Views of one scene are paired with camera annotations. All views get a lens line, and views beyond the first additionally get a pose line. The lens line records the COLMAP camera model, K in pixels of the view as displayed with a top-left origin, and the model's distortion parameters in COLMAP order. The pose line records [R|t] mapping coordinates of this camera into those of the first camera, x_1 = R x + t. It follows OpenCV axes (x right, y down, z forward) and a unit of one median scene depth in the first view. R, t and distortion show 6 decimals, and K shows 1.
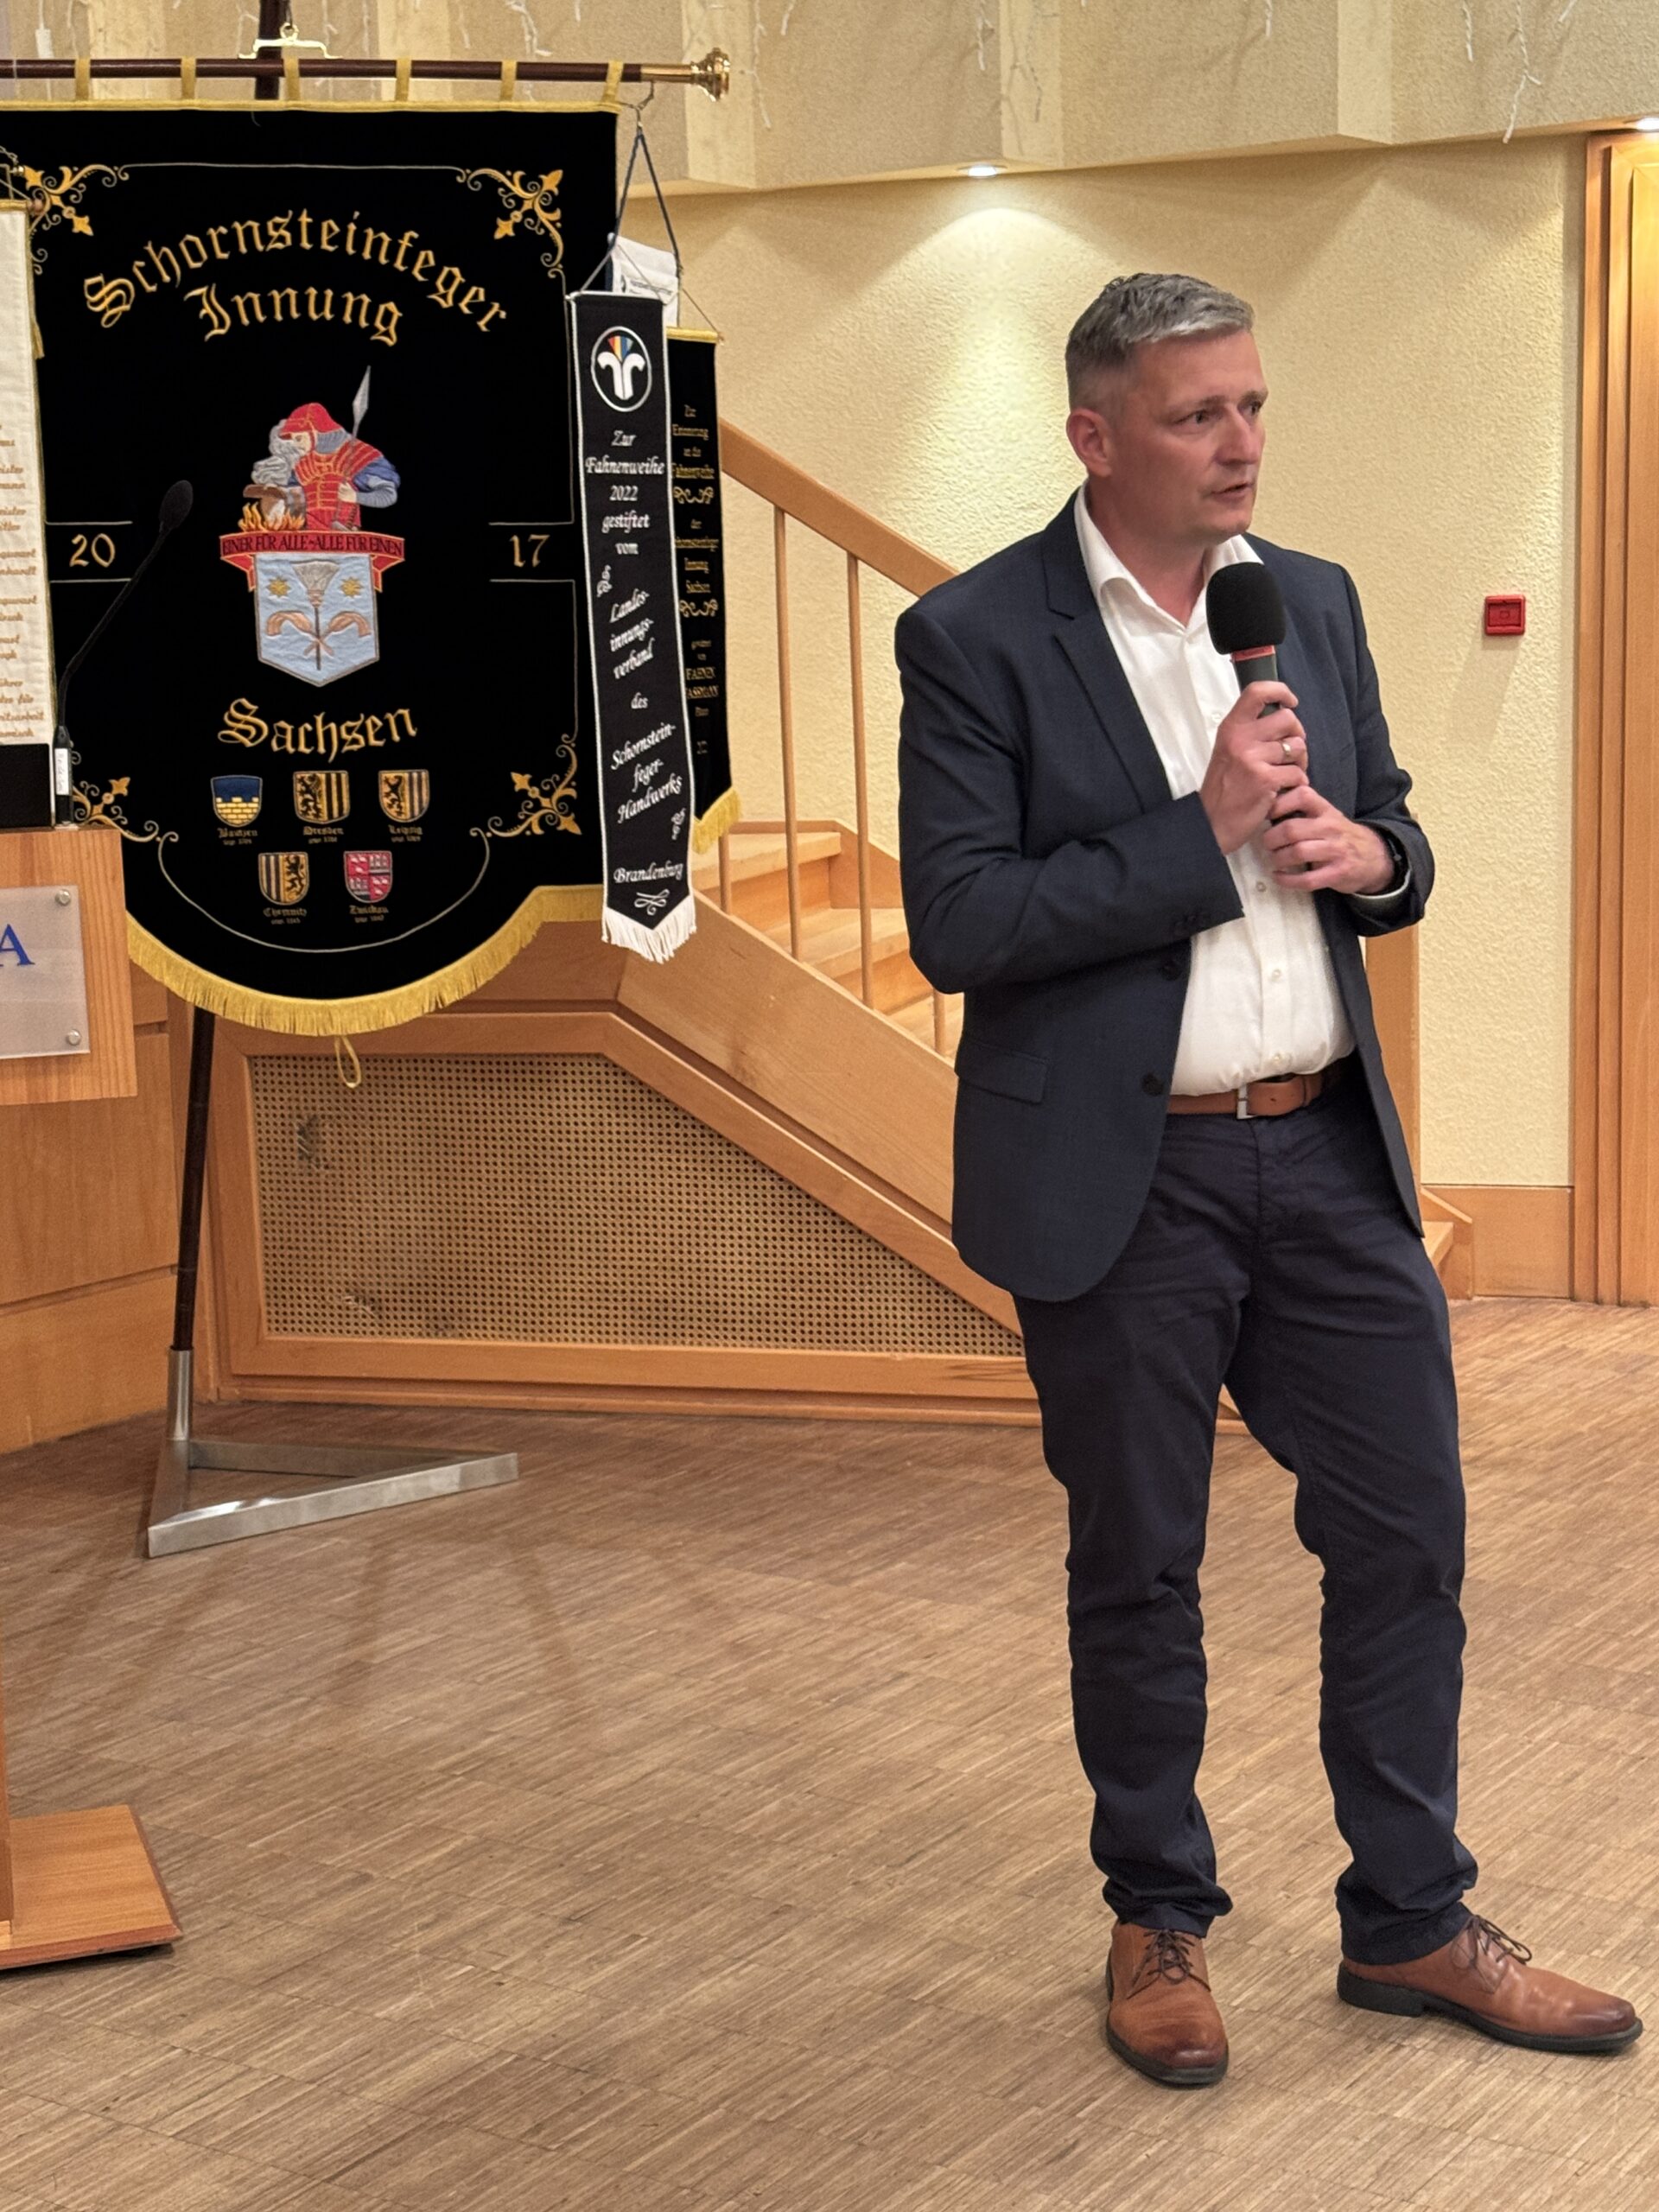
lens RADIAL K [[3543.1, 0, 845.6], [0, 3543.1, 1107.4], [0, 0, 1]] dist [0.104361, 0.000000]
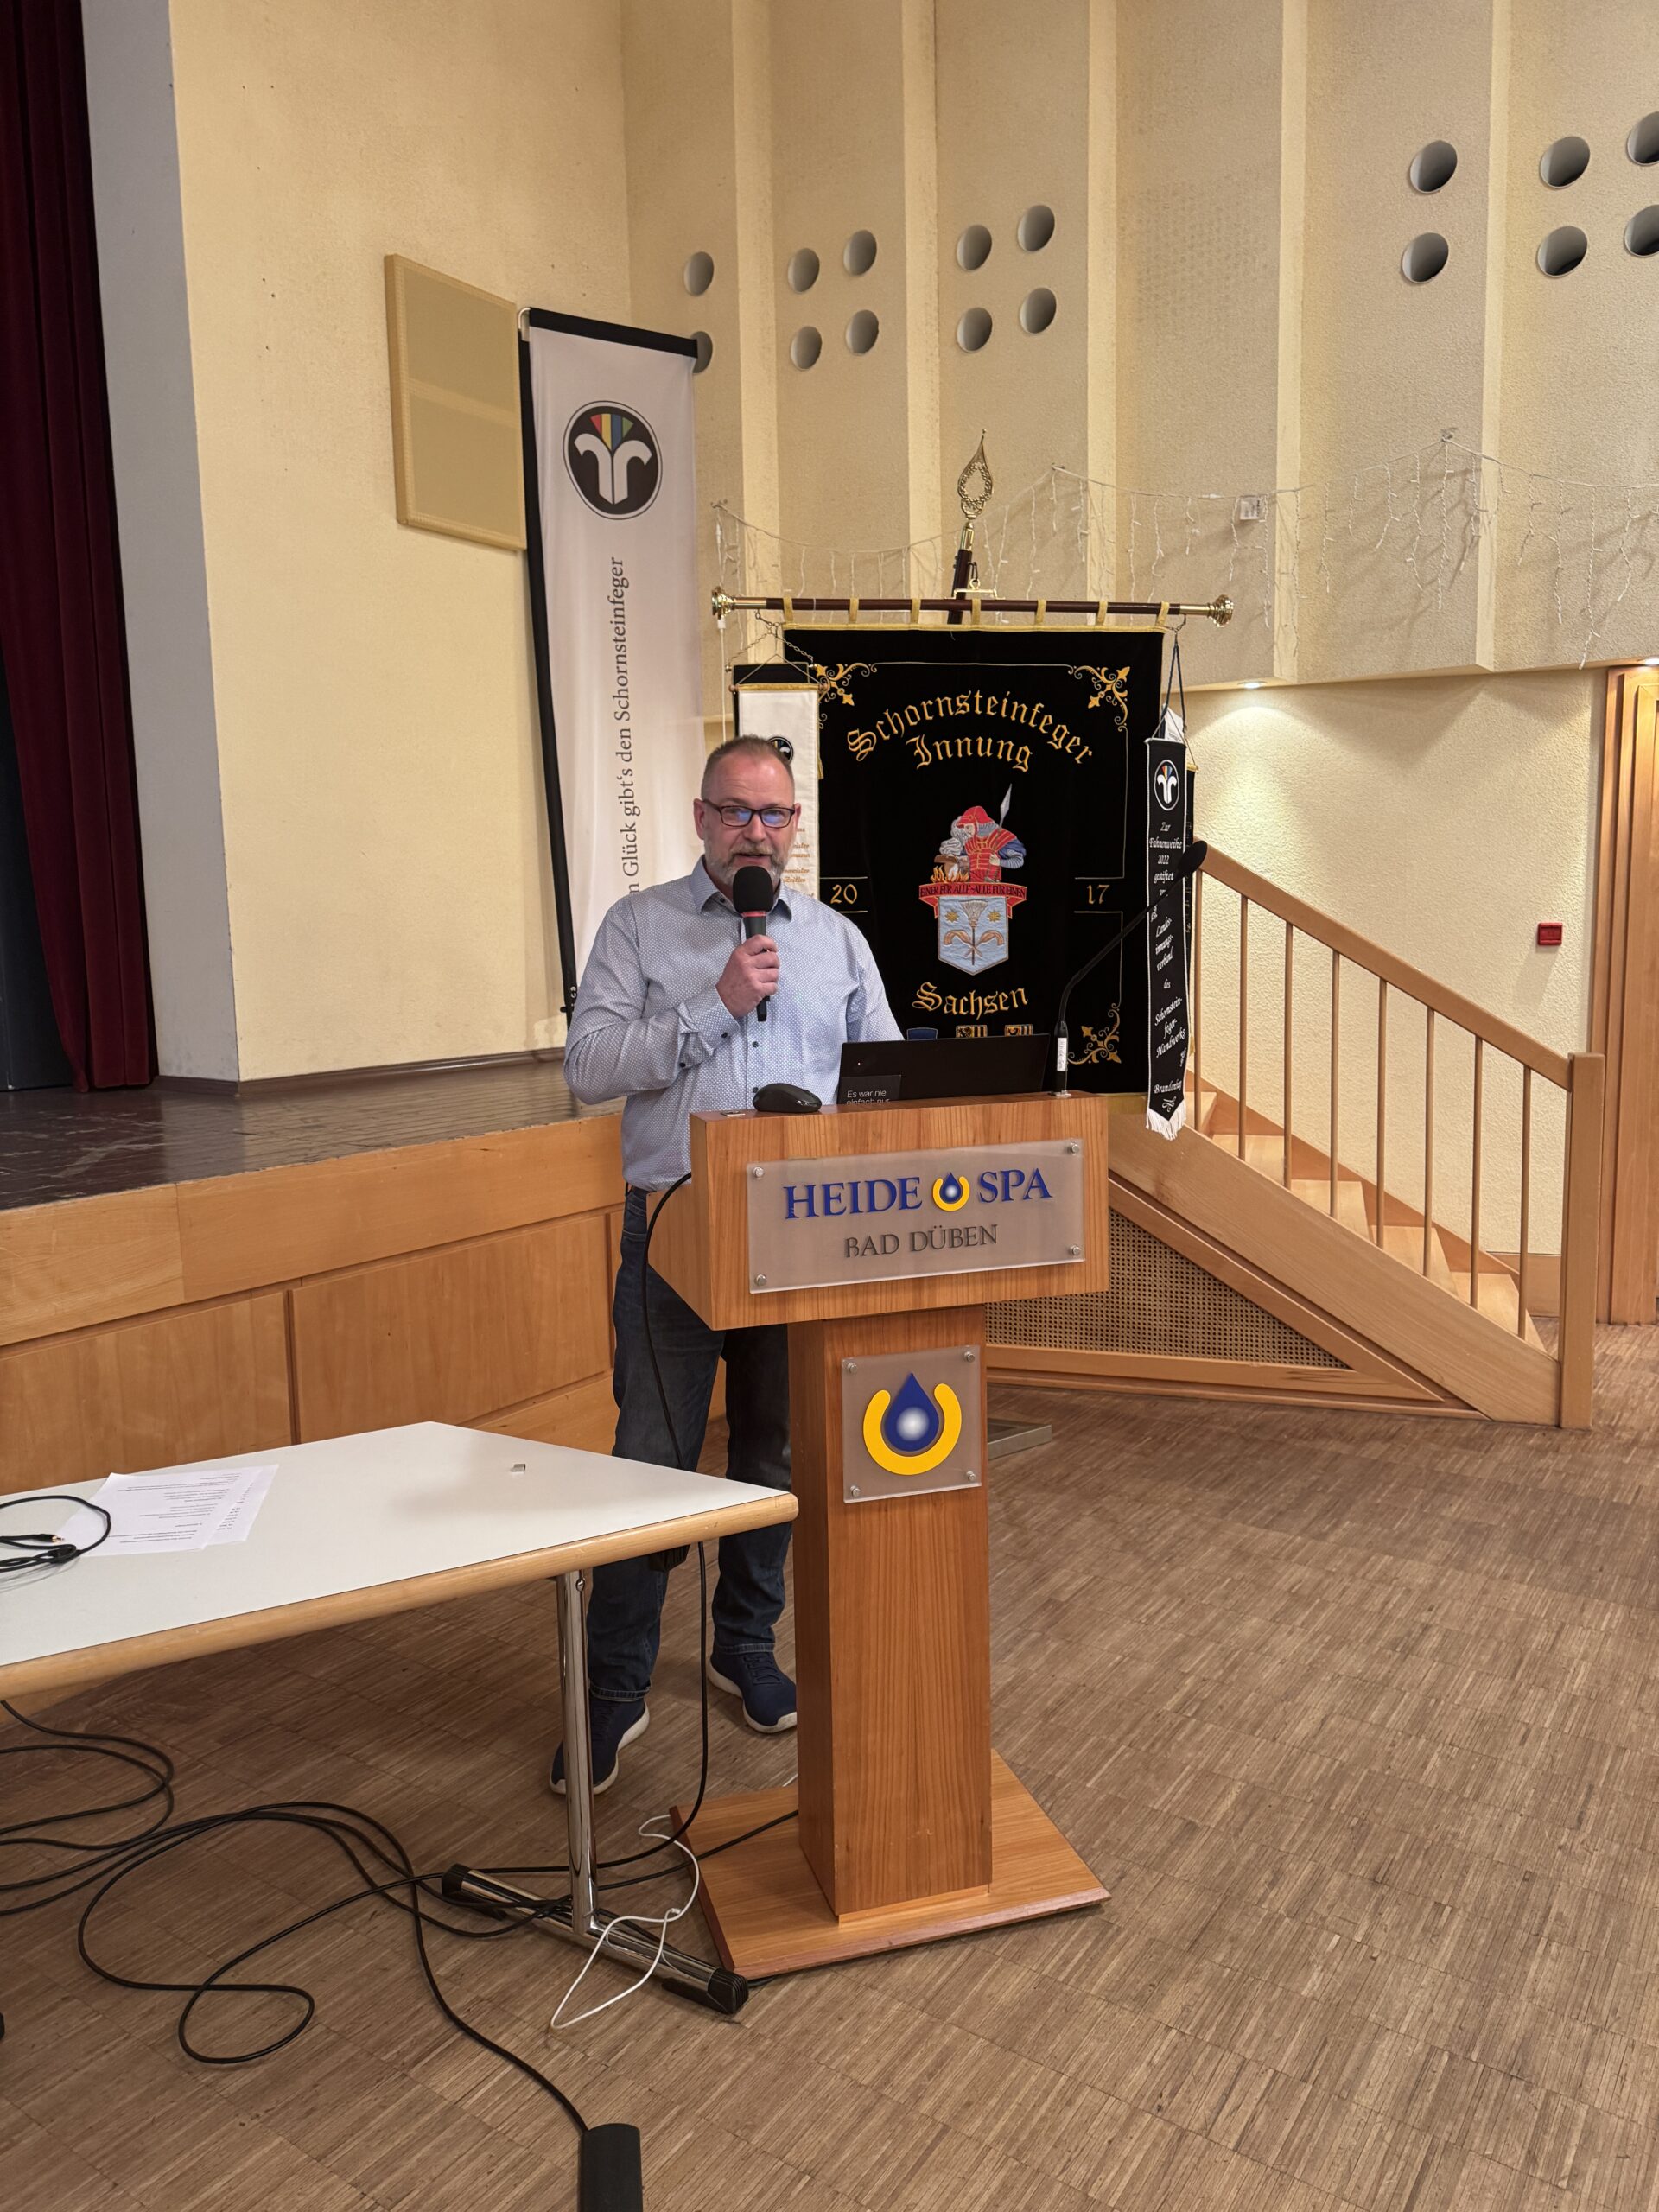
lens RADIAL K [[1550.1, 0, 837.7], [0, 1550.1, 1098.3], [0, 0, 1]] dist [0.065200, -0.058133]
pose [[0.999852, 0.010395, -0.013739, -0.202525], [-0.010749, 0.999607, -0.025904, -0.041446], [0.013464, 0.026048, 0.999570, 0.276658]]
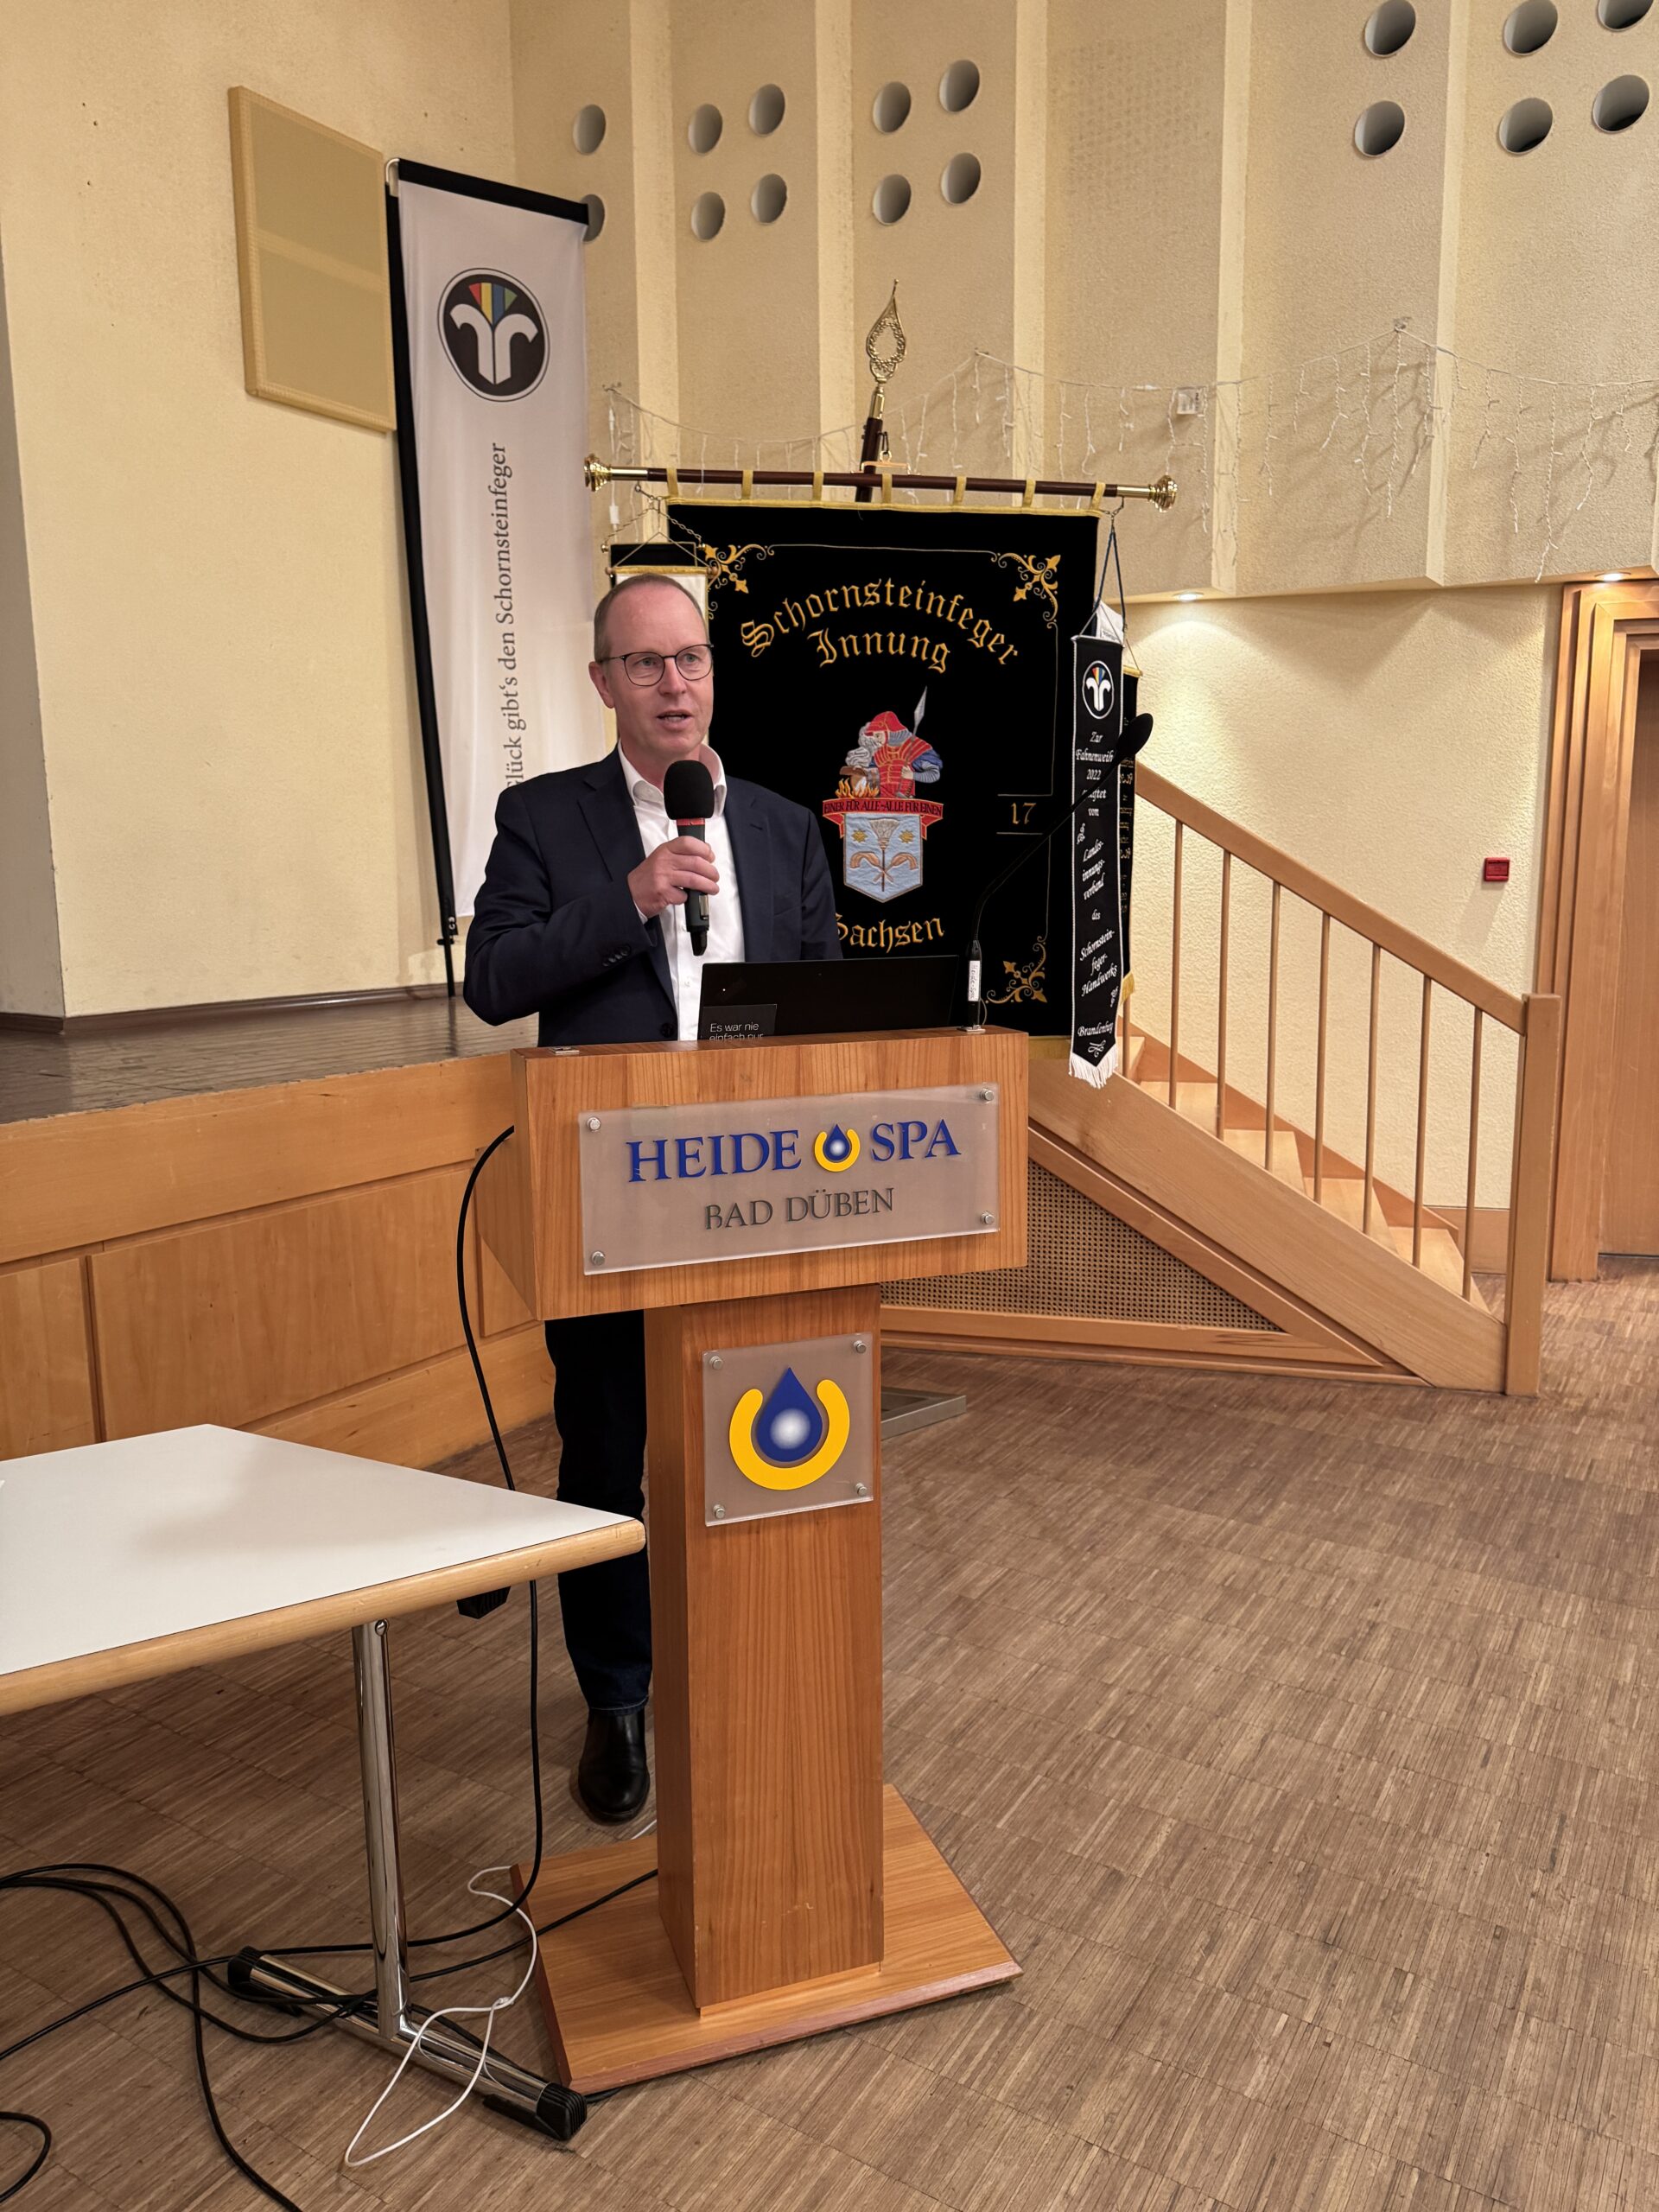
lens RADIAL K [[1550.1, 0, 840.0], [0, 1550.1, 1102.5], [0, 0, 1]] dist [0.065200, -0.058133]
pose [[0.999230, 0.013652, 0.036771, -0.190223], [-0.014034, 0.999850, 0.010156, -0.040887], [-0.036627, -0.010665, 0.999272, 0.350703]]
